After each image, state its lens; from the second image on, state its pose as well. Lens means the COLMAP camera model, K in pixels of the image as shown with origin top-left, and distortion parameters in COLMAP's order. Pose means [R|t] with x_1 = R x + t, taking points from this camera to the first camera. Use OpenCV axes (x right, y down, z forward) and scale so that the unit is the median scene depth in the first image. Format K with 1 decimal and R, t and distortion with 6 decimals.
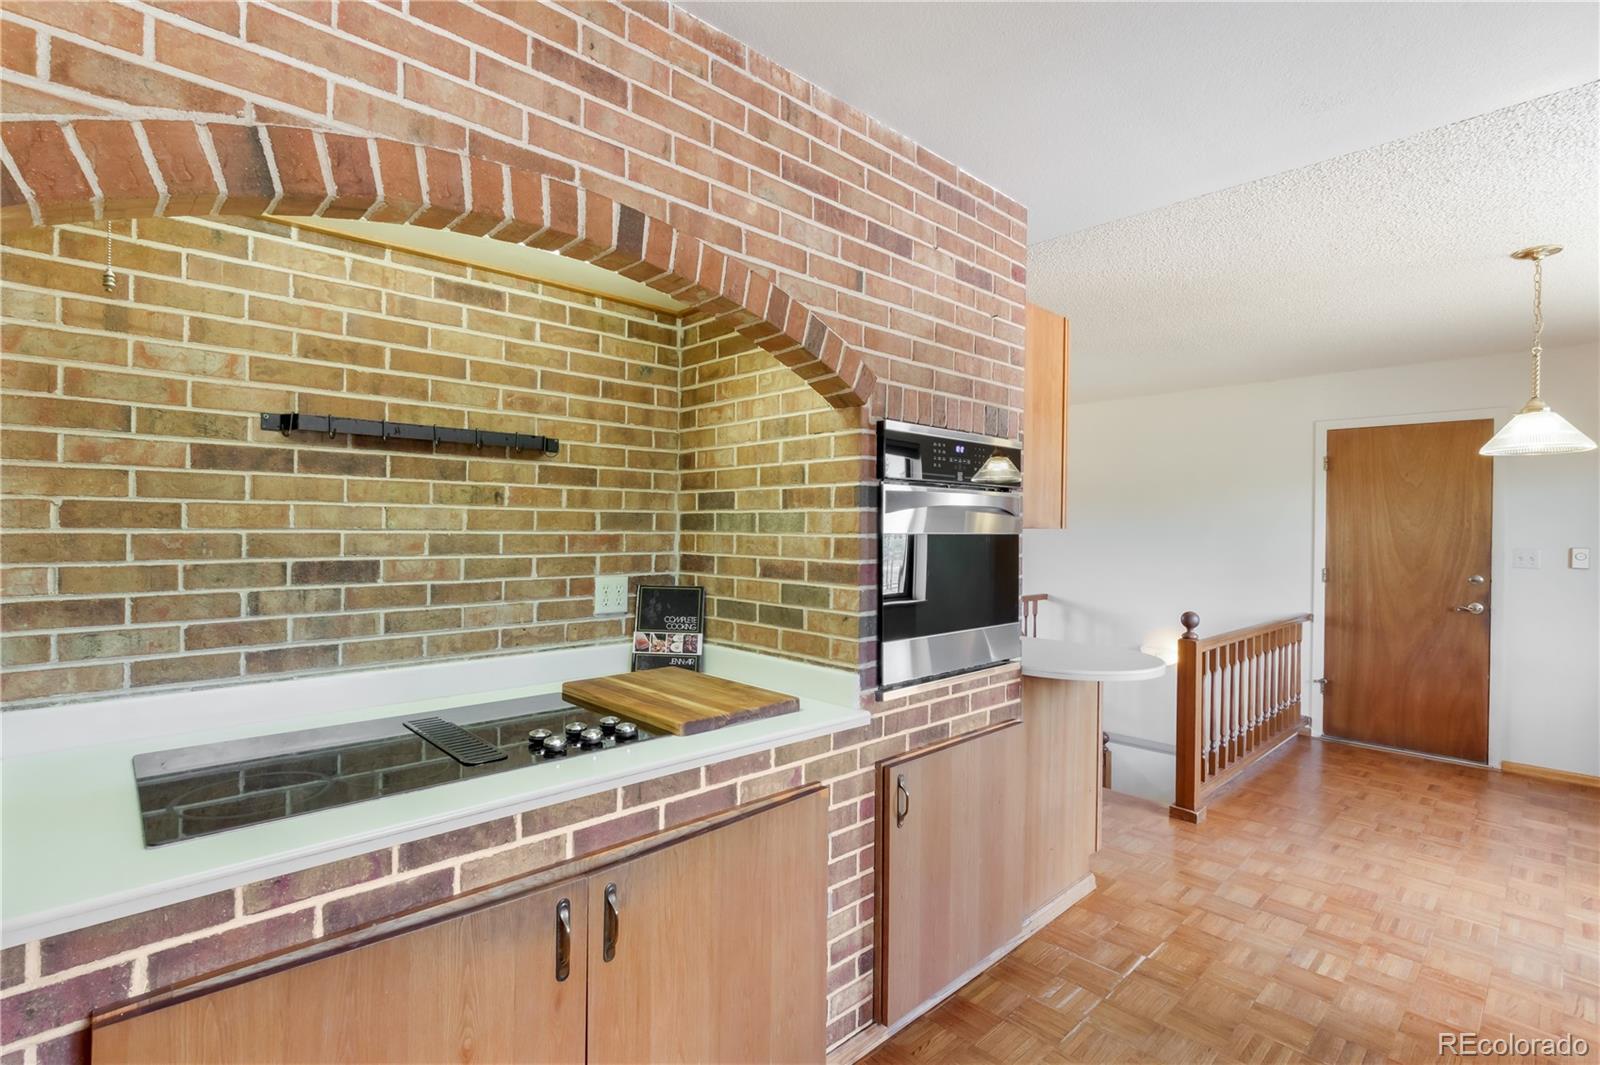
lens RADIAL K [[755.3, 0, 780.6], [0, 755.3, 531.4], [0, 0, 1]] dist [-0.000624, -0.000647]
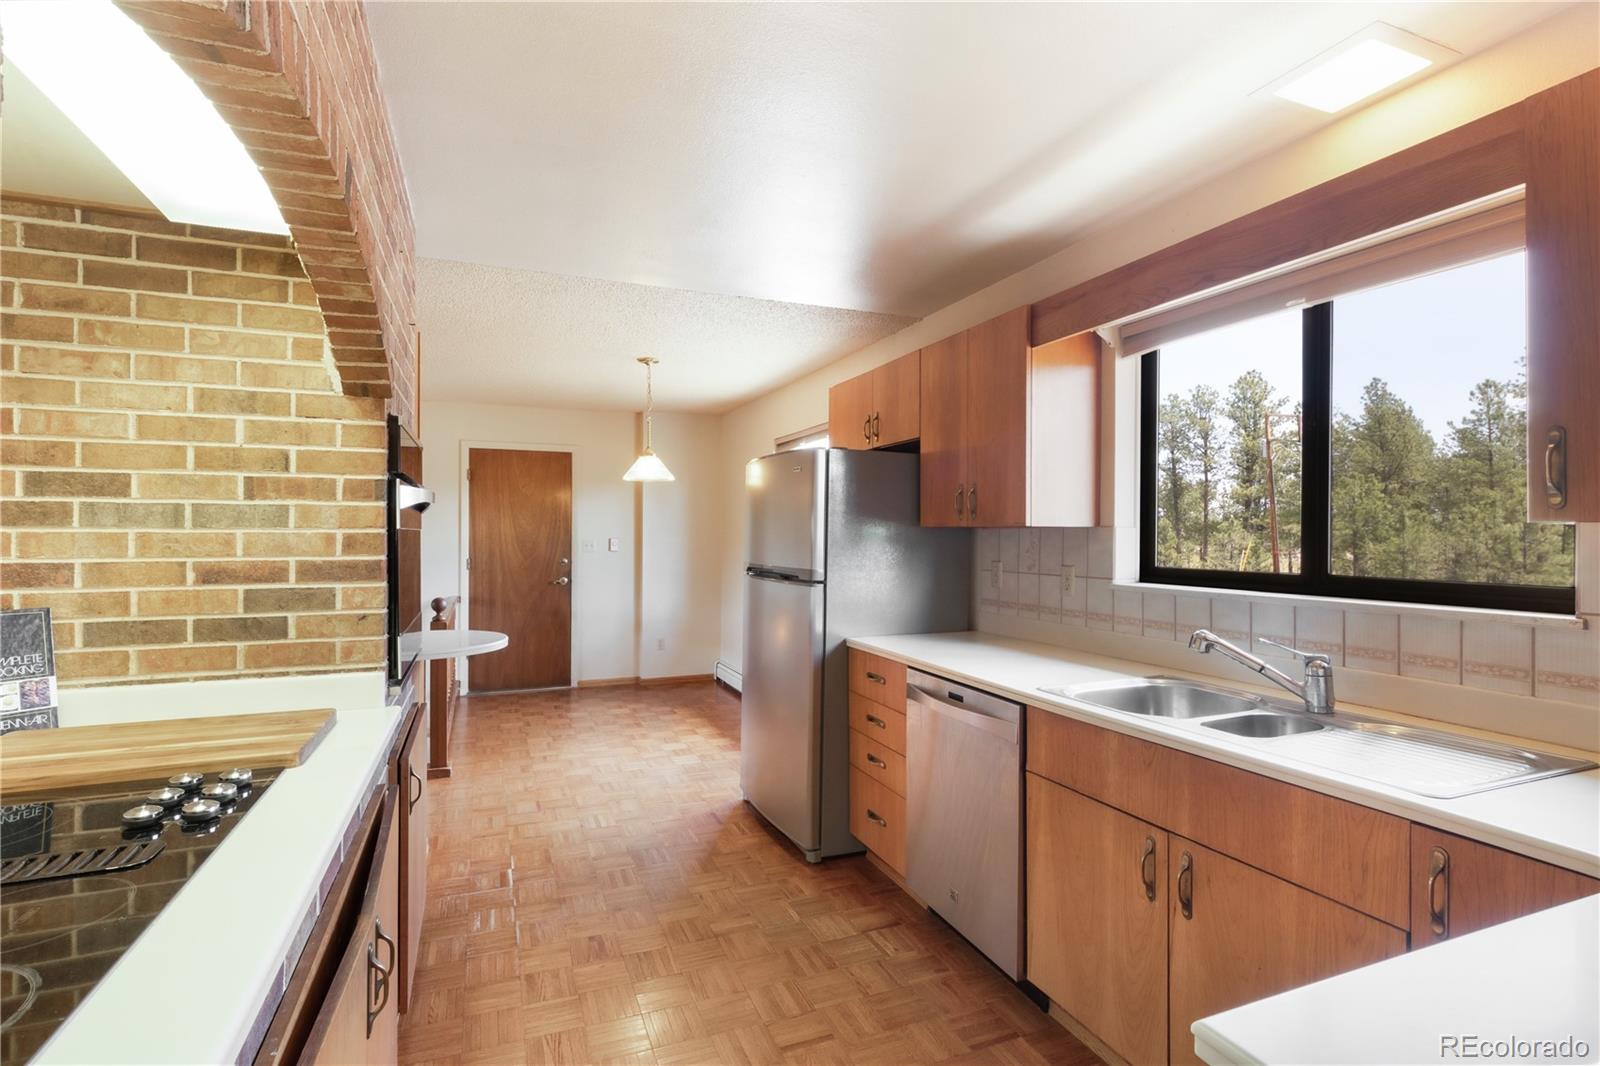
lens RADIAL K [[755.3, 0, 780.6], [0, 755.3, 531.9], [0, 0, 1]] dist [-0.000624, -0.000647]
pose [[0.361003, -0.006525, 0.932542, -0.513191], [0.006828, 0.999967, 0.004354, 0.005503], [-0.932540, 0.004796, 0.361036, 0.134346]]
